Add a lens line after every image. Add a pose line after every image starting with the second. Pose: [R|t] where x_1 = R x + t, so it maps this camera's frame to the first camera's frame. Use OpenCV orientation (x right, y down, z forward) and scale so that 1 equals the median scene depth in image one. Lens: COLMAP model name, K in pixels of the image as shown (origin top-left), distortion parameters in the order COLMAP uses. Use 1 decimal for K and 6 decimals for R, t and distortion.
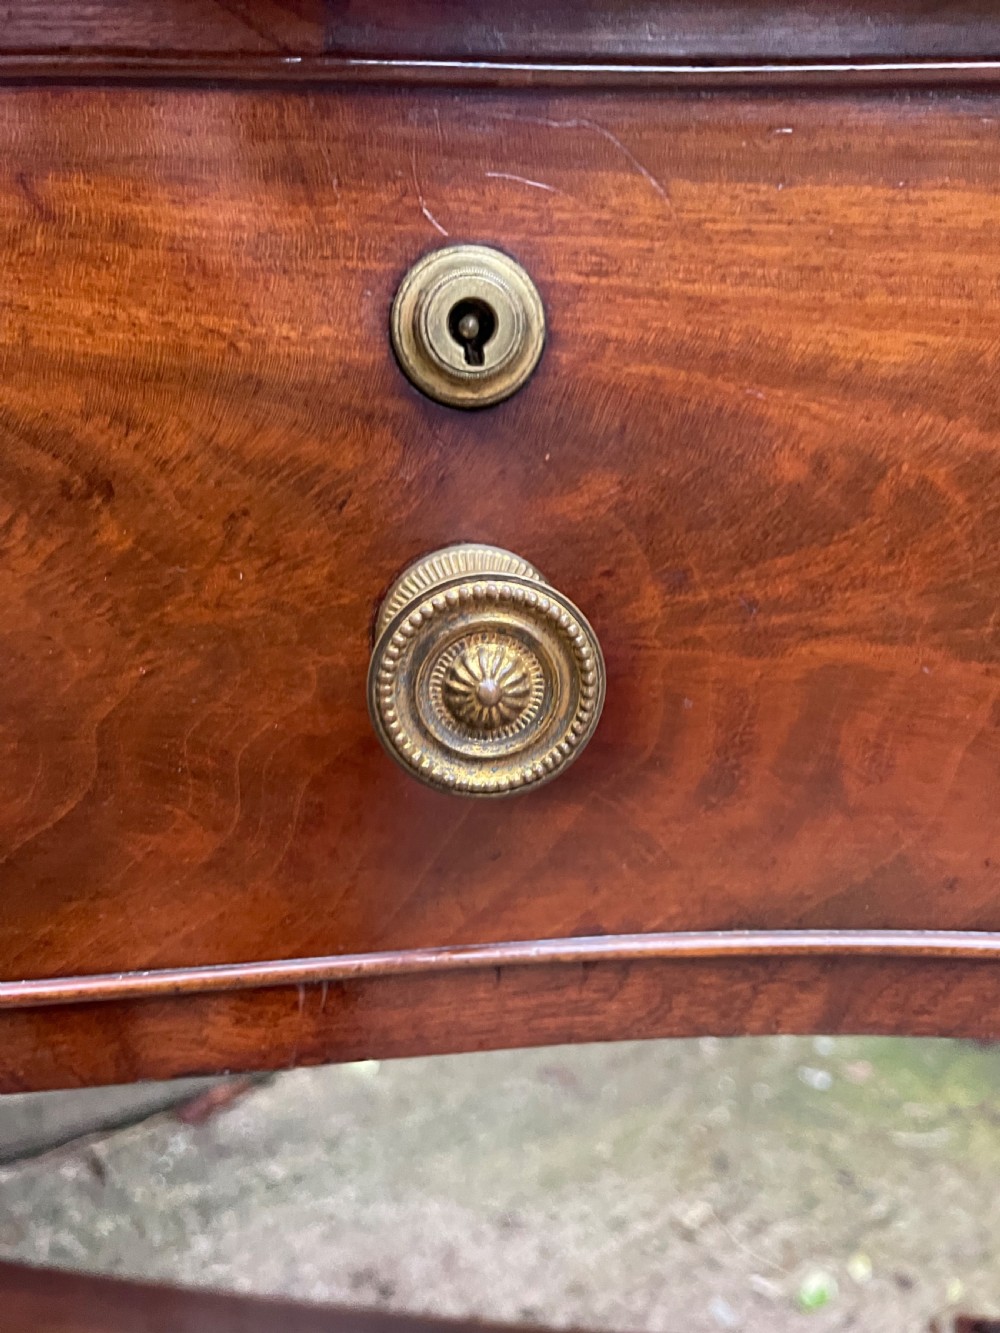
lens RADIAL K [[1073.9, 0, 502.6], [0, 1073.9, 664.9], [0, 0, 1]] dist [-0.015857, -0.005570]
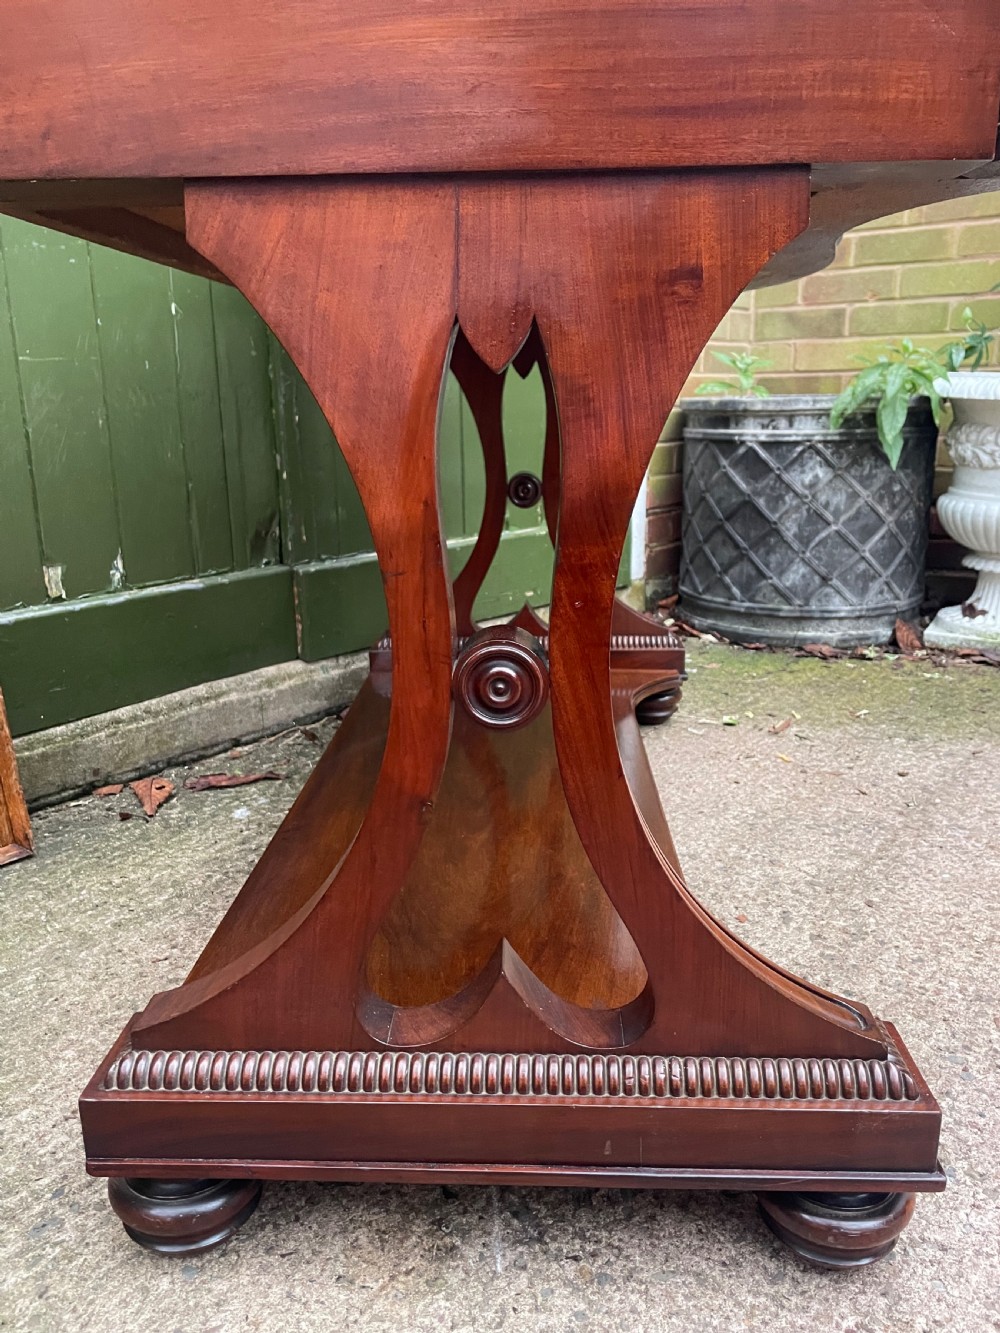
lens RADIAL K [[1015.9, 0, 506.0], [0, 1015.9, 670.6], [0, 0, 1]] dist [0.089565, -0.121083]
pose [[0.948816, -0.084863, 0.304214, -4.135970], [0.071199, 0.995903, 0.055750, 2.313997], [-0.307698, -0.031236, 0.950971, -3.962361]]
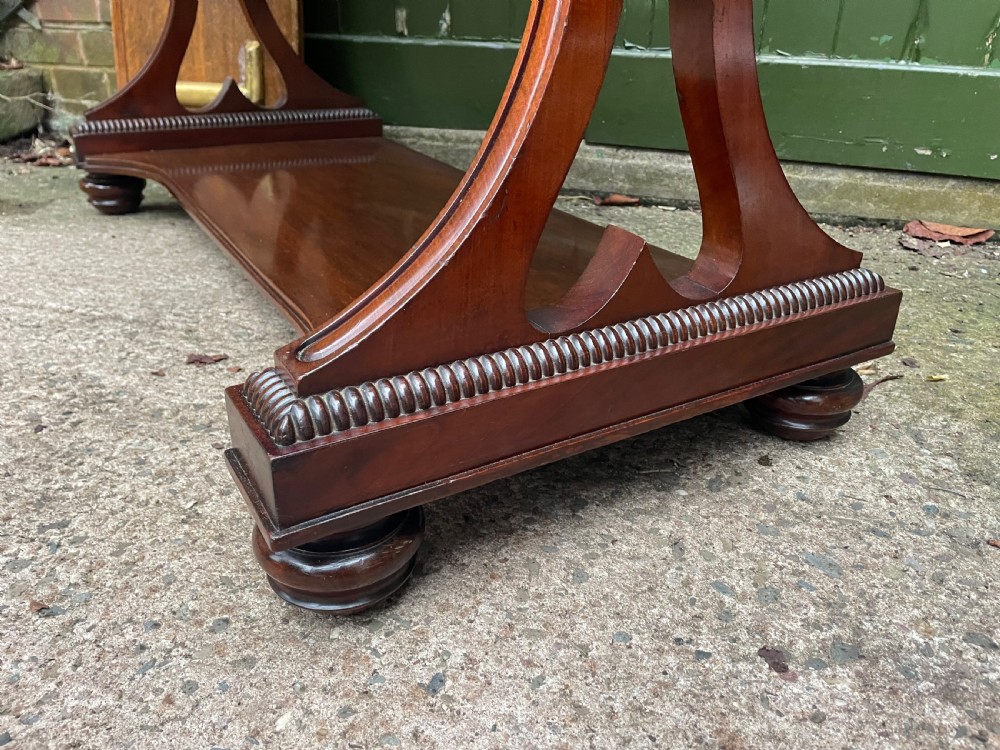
lens RADIAL K [[762.1, 0, 506.8], [0, 762.1, 367.9], [0, 0, 1]] dist [0.089565, -0.121083]
pose [[0.631473, 0.360849, -0.686316, 4.483333], [-0.204524, 0.931283, 0.301466, 2.641874], [0.747938, -0.050000, 0.661882, 0.419194]]
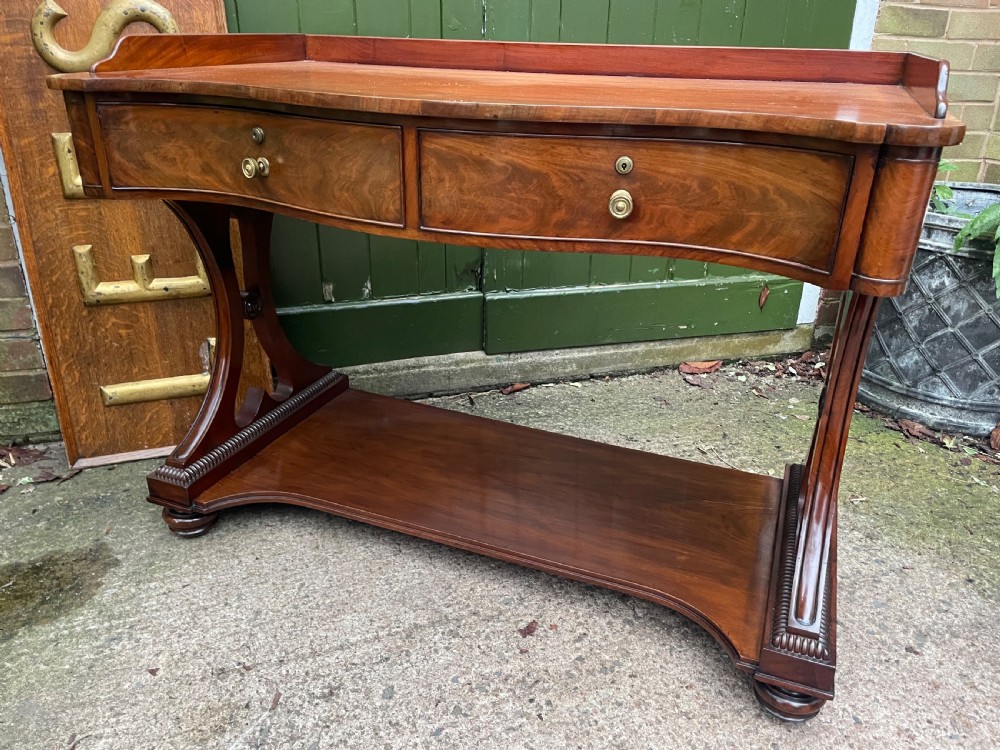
lens RADIAL K [[762.1, 0, 509.6], [0, 762.1, 371.4], [0, 0, 1]] dist [0.089565, -0.121083]
pose [[0.970252, 0.129007, -0.204862, 0.537770], [-0.085236, 0.974045, 0.209694, 0.090800], [0.226597, -0.185994, 0.956065, -5.270642]]
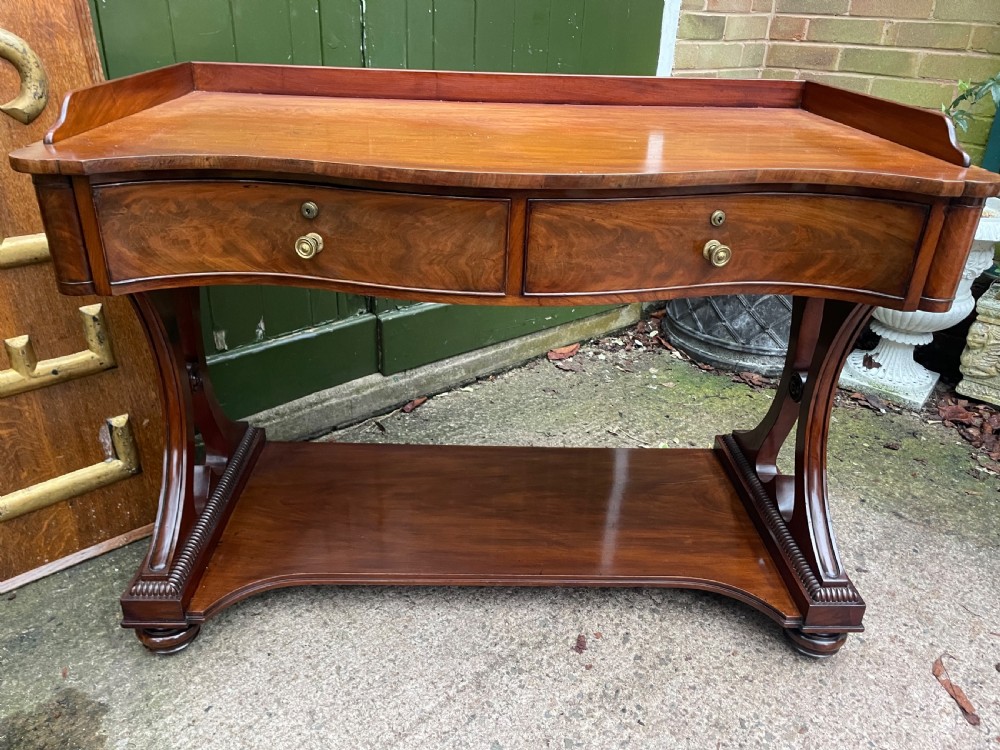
lens RADIAL K [[762.1, 0, 494.8], [0, 762.1, 366.0], [0, 0, 1]] dist [0.089565, -0.121083]
pose [[0.986156, -0.029969, 0.163091, -2.996432], [-0.008412, 0.973225, 0.229701, -0.558495], [-0.165608, -0.227893, 0.959499, -5.296565]]
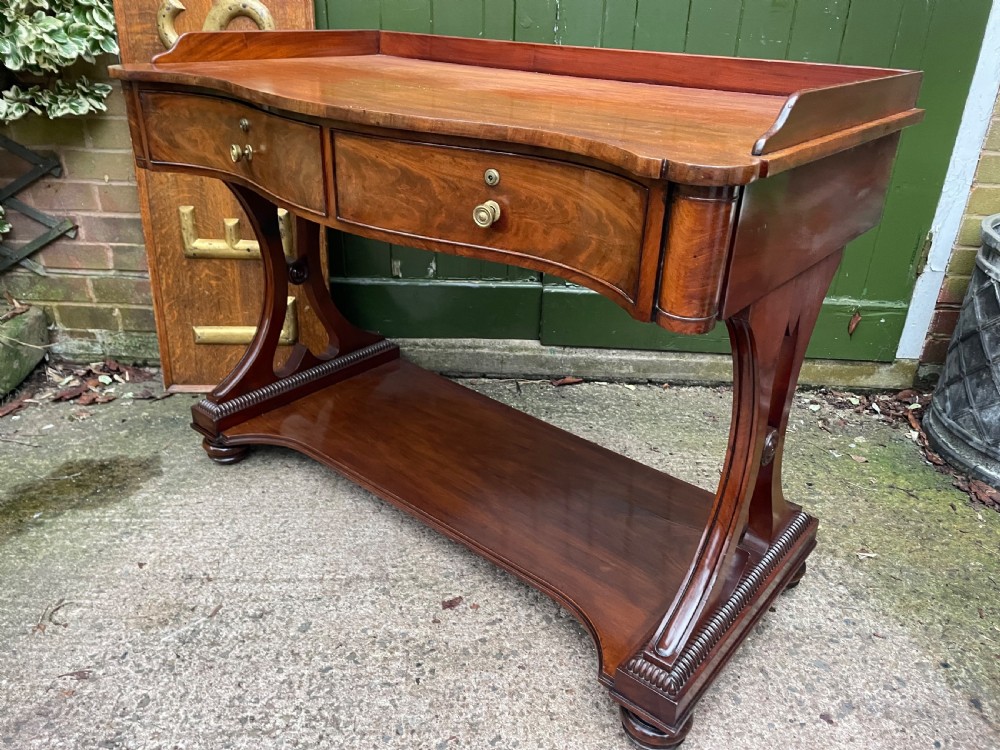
lens RADIAL K [[762.1, 0, 508.0], [0, 762.1, 372.0], [0, 0, 1]] dist [0.089565, -0.121083]
pose [[0.847719, 0.268391, -0.457535, 3.361127], [-0.157495, 0.951005, 0.266056, -0.466141], [0.506525, -0.153481, 0.848455, -4.530810]]
